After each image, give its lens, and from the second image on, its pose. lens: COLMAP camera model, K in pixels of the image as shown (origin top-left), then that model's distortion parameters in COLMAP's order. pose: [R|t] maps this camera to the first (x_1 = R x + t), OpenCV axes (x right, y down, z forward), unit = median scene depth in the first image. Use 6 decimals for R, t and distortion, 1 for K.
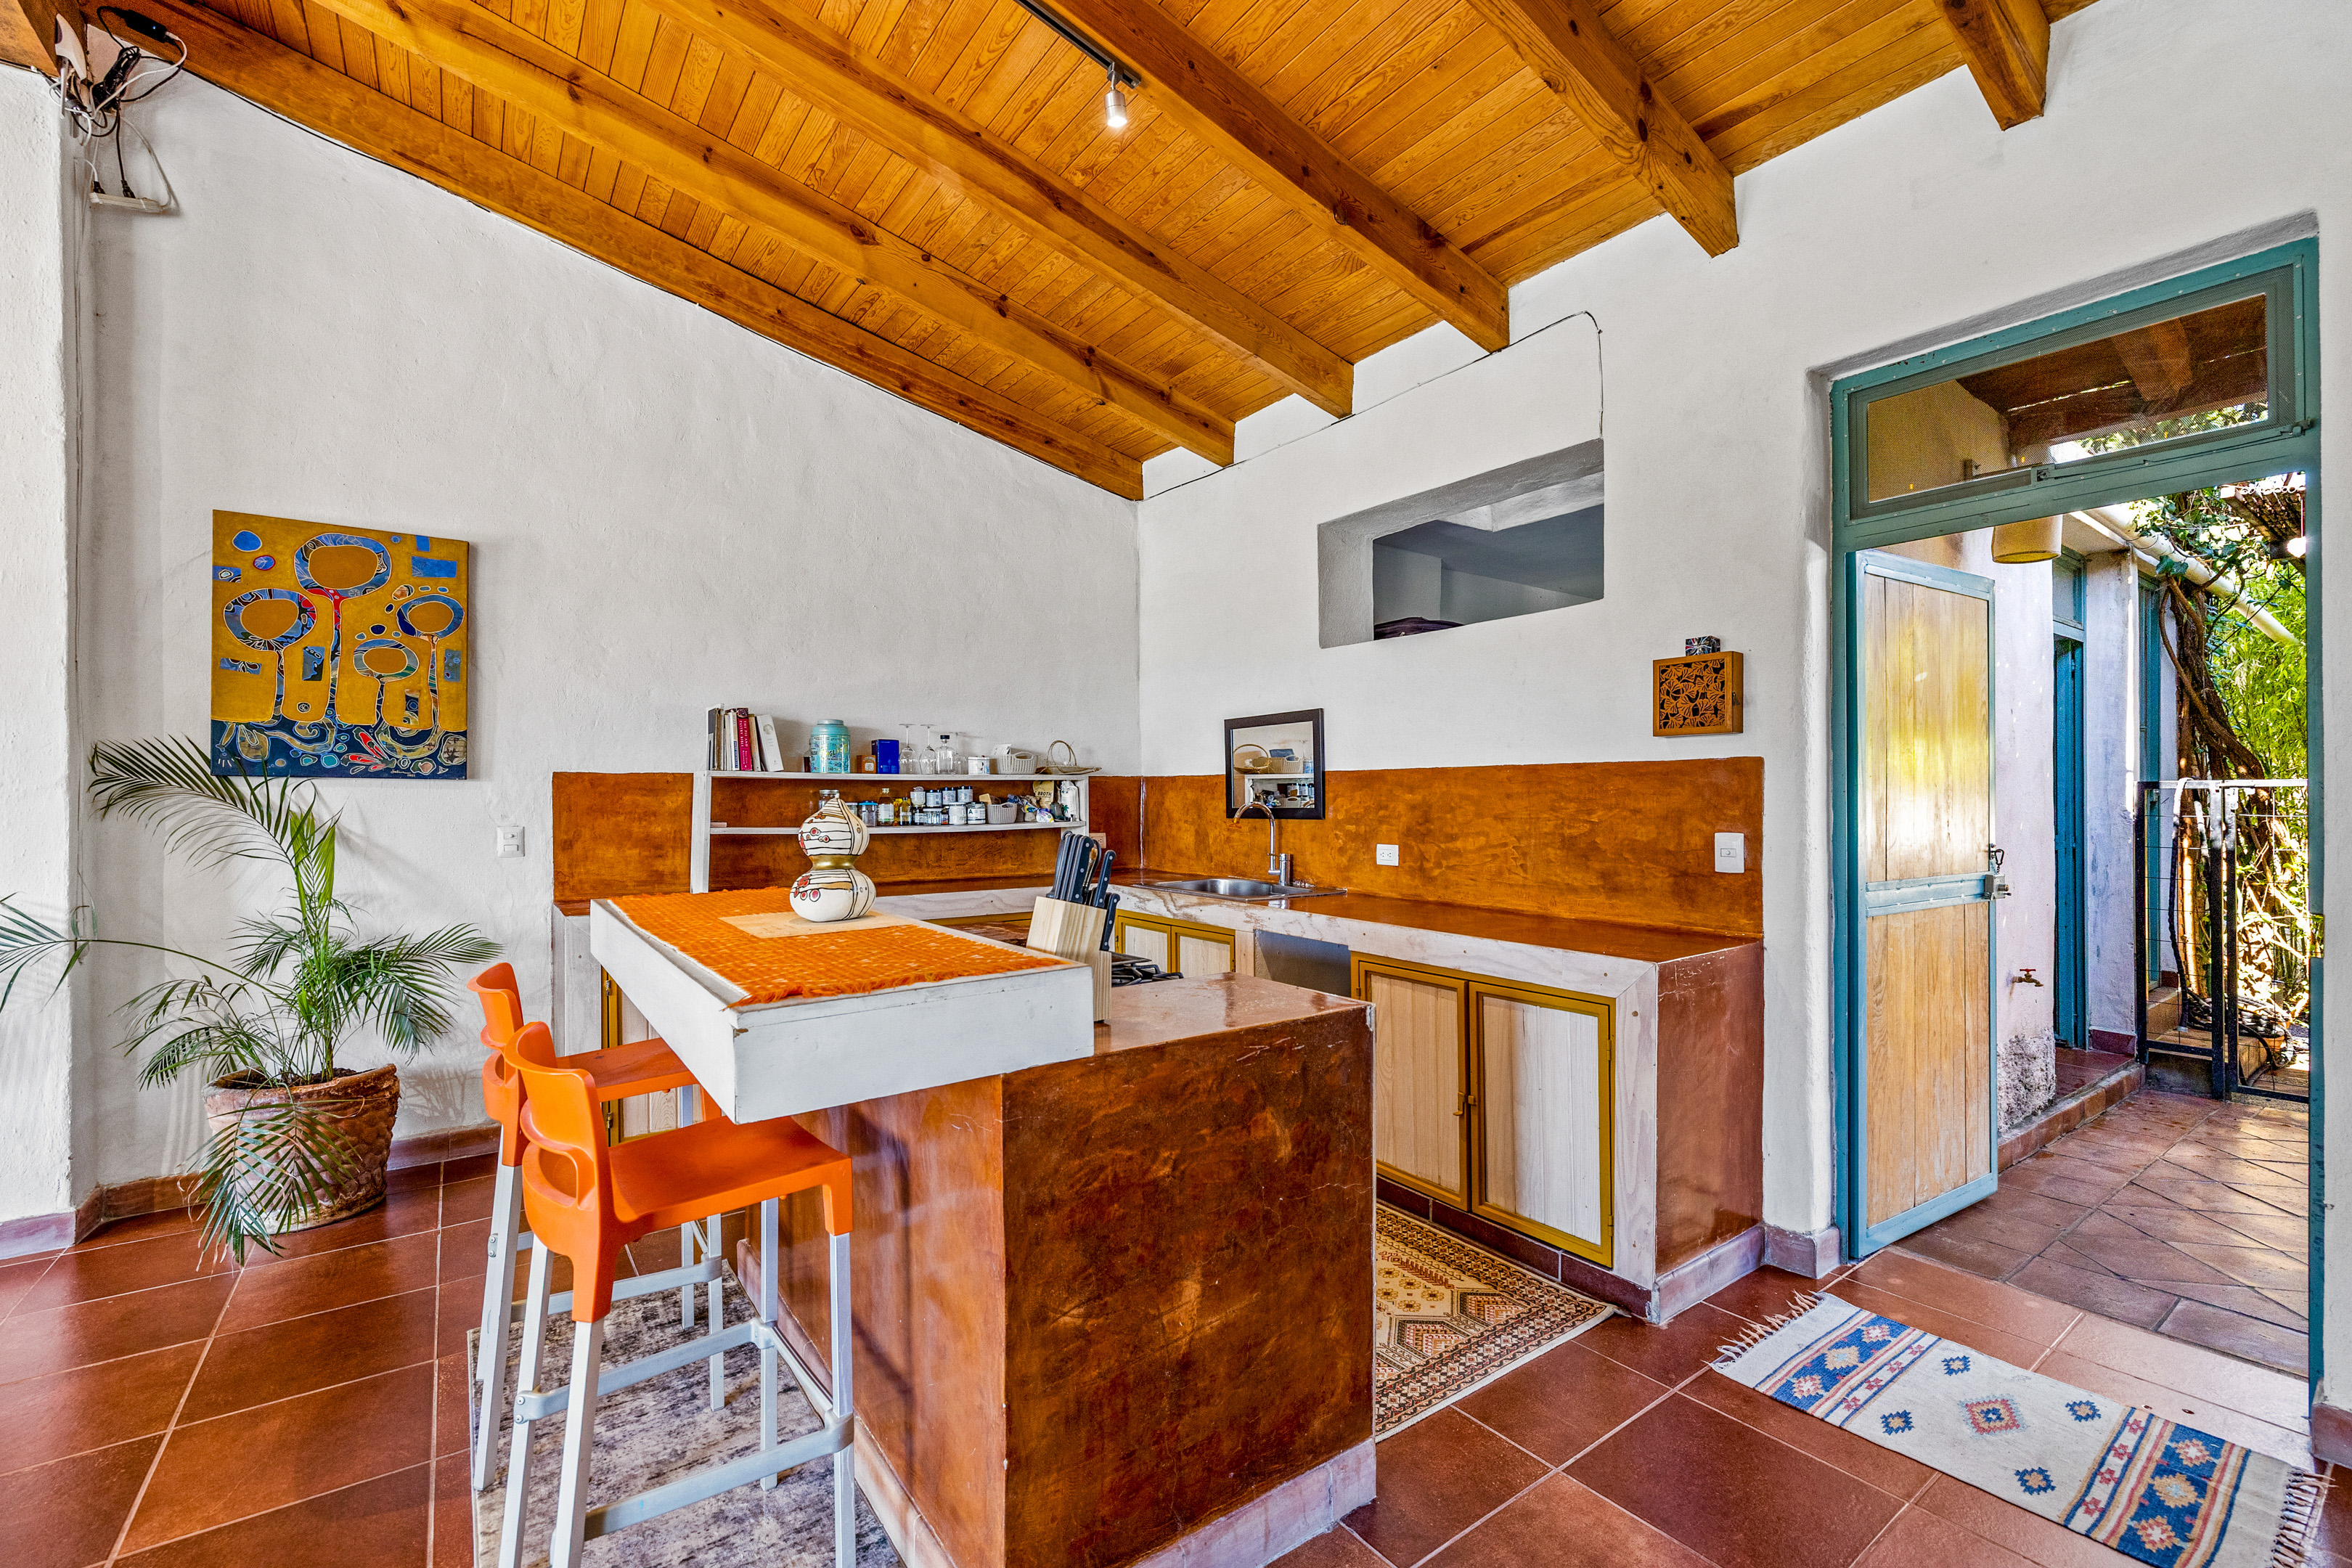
lens RADIAL K [[993.4, 0, 1176.0], [0, 993.4, 784.0], [0, 0, 1]] dist [0.006614, 0.000228]
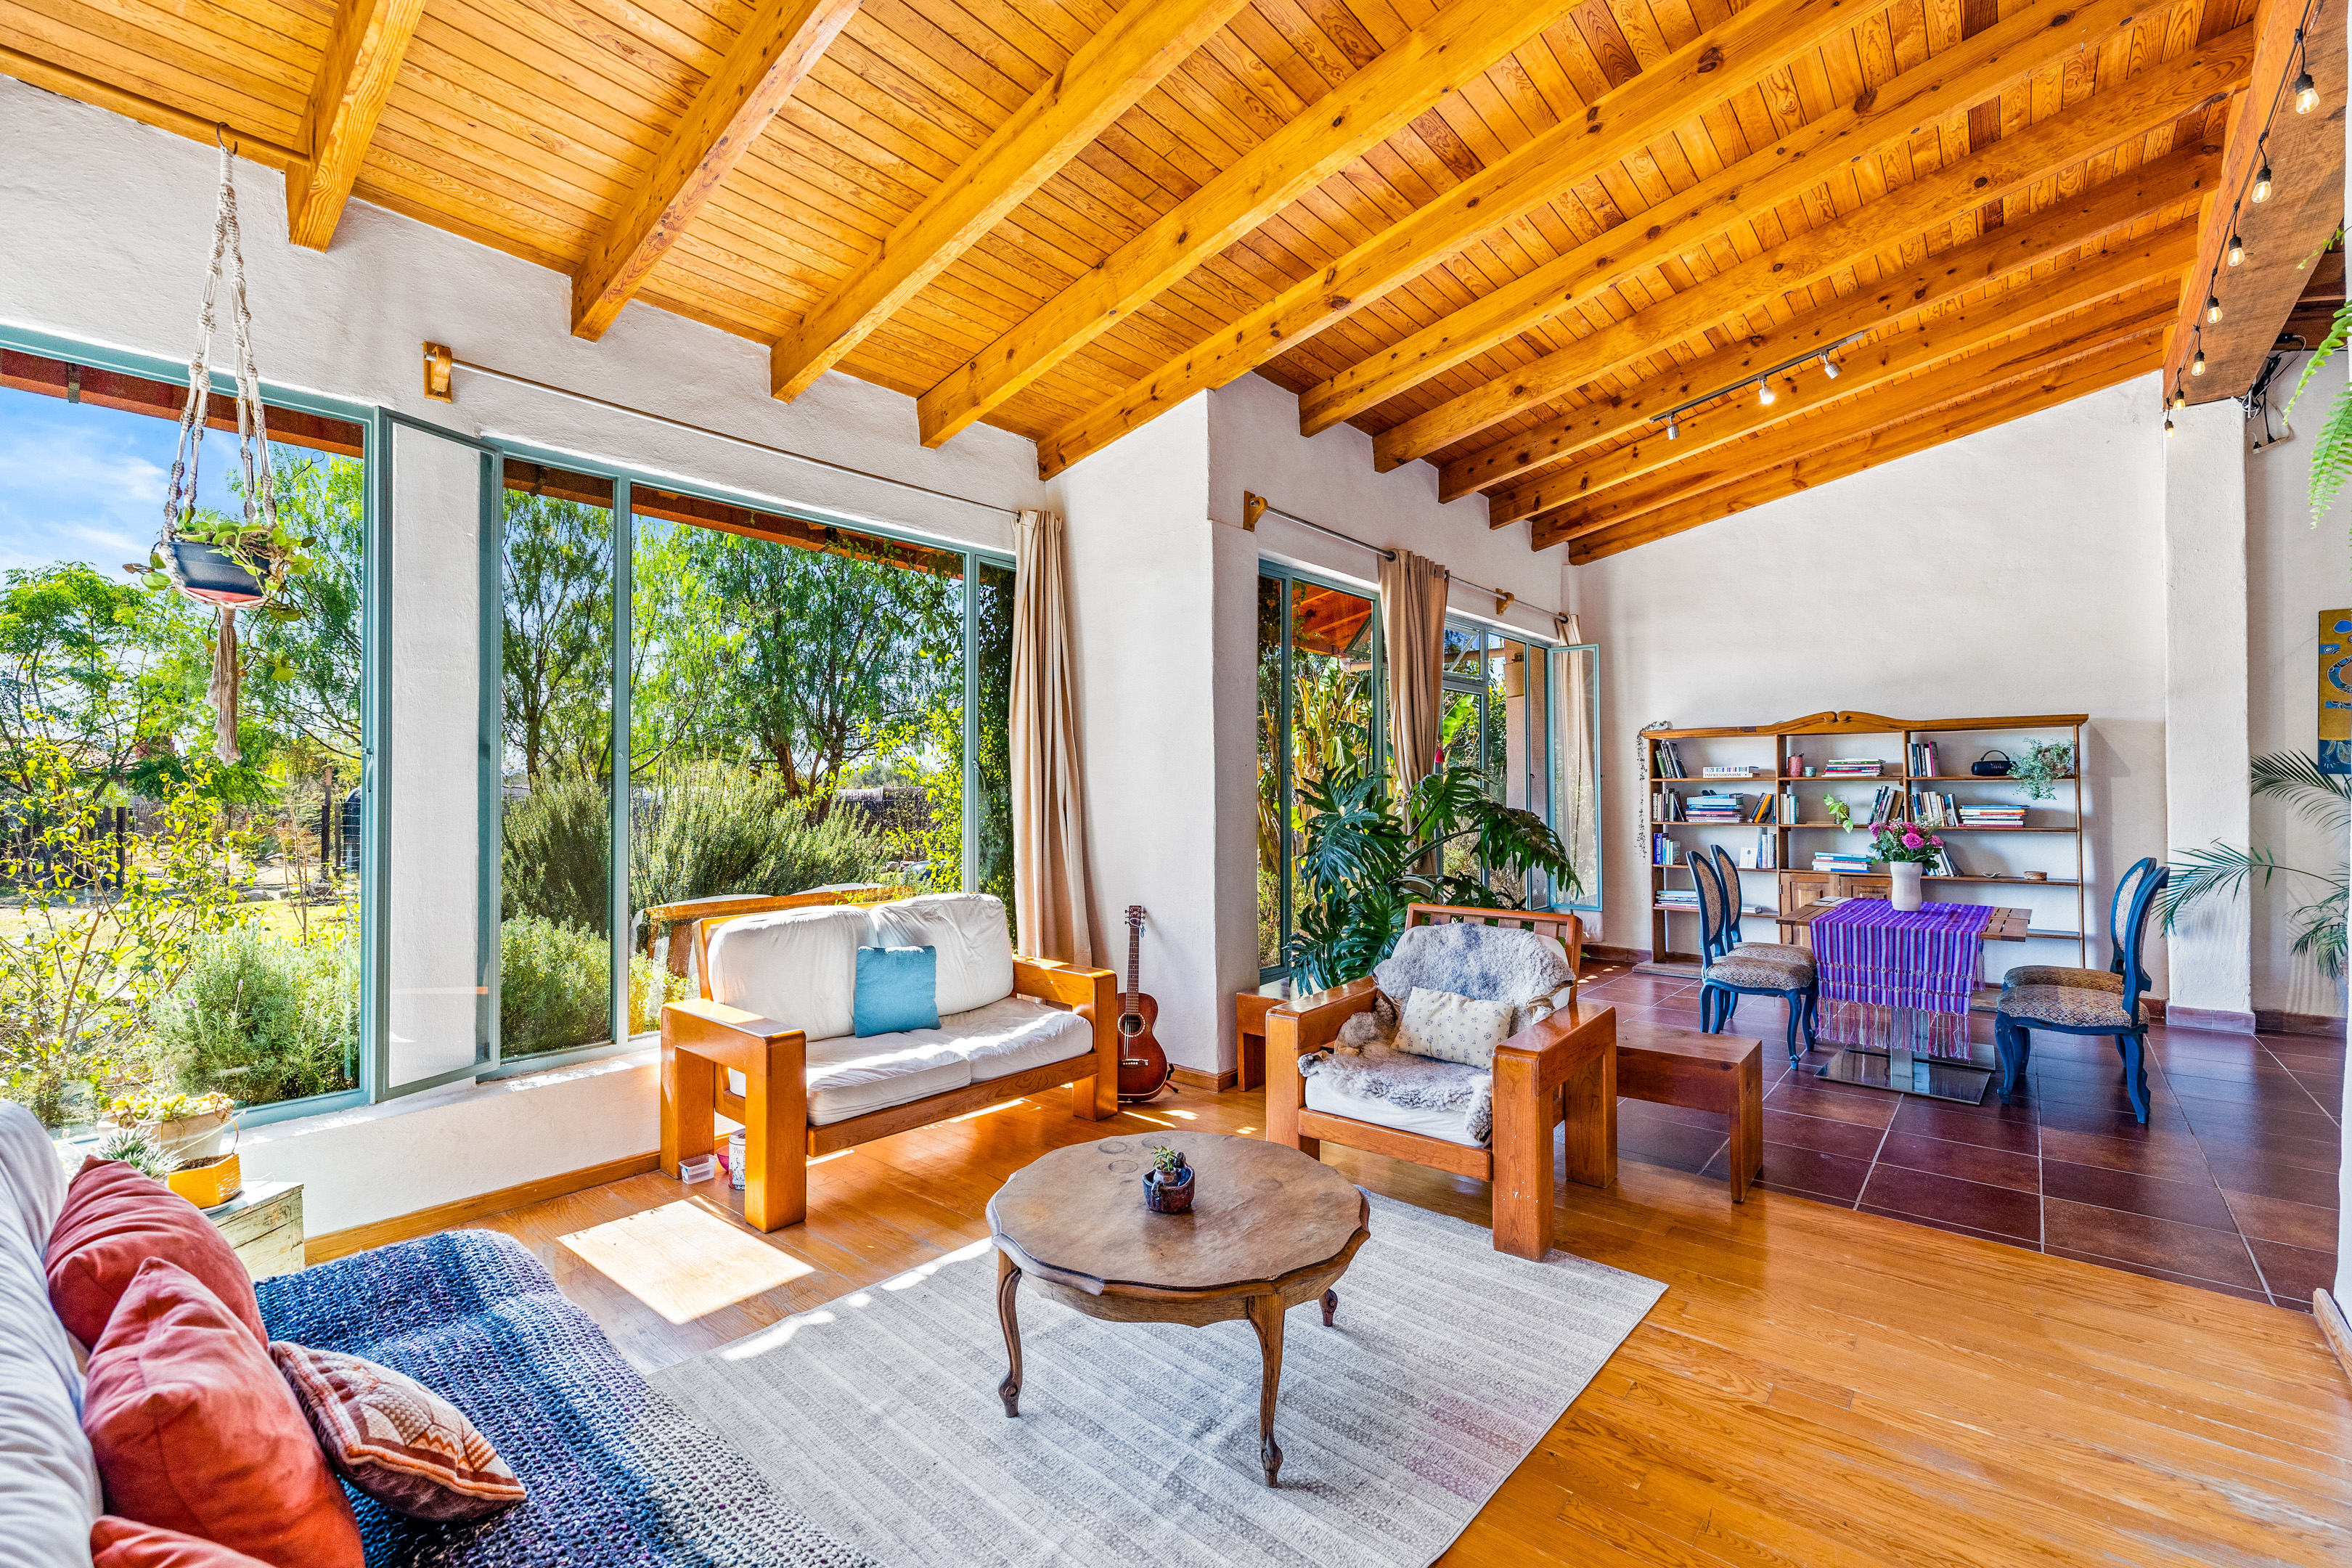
lens RADIAL K [[993.4, 0, 1176.0], [0, 993.4, 784.0], [0, 0, 1]] dist [0.006614, 0.000228]
pose [[0.241458, -0.000313, -0.970411, 0.157099], [0.009492, 0.999953, 0.002039, -0.011926], [0.970365, -0.009704, 0.241449, -1.100157]]
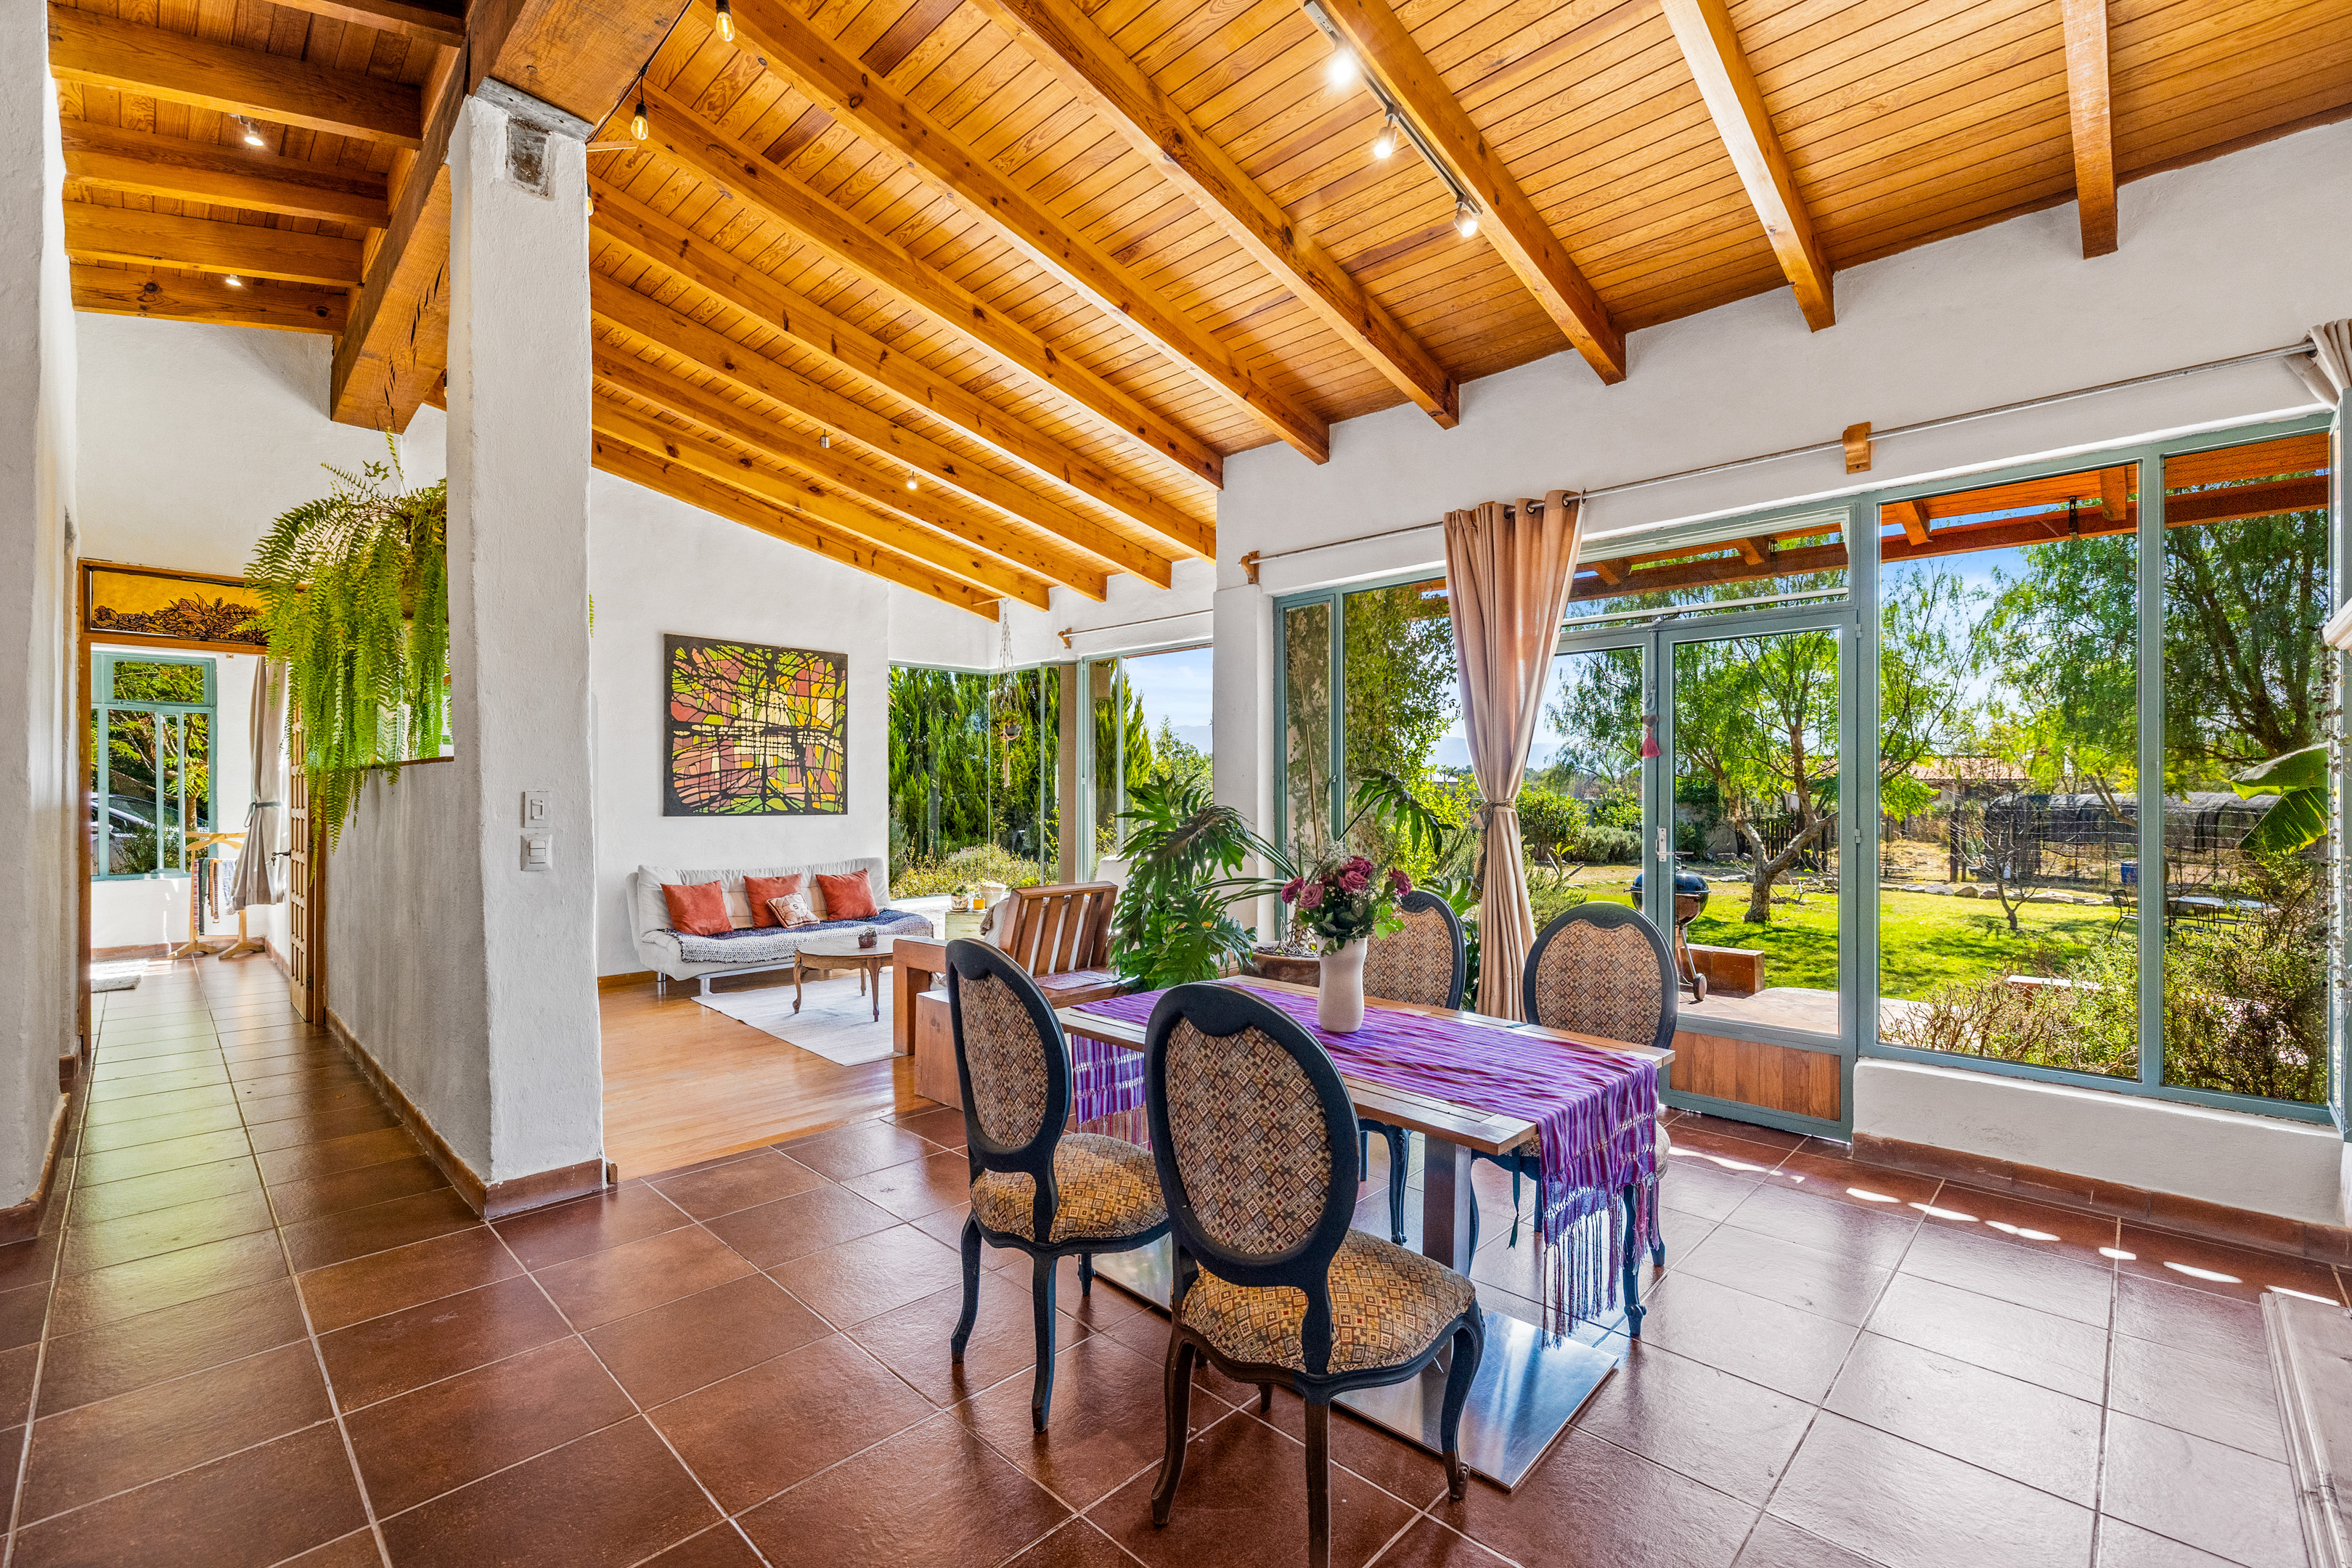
lens RADIAL K [[993.4, 0, 1176.0], [0, 993.4, 784.0], [0, 0, 1]] dist [0.006614, 0.000228]
pose [[-0.985250, -0.002492, -0.171102, -0.667494], [0.000347, 0.999863, -0.016563, 0.010529], [0.171120, -0.016378, -0.985114, 0.824766]]
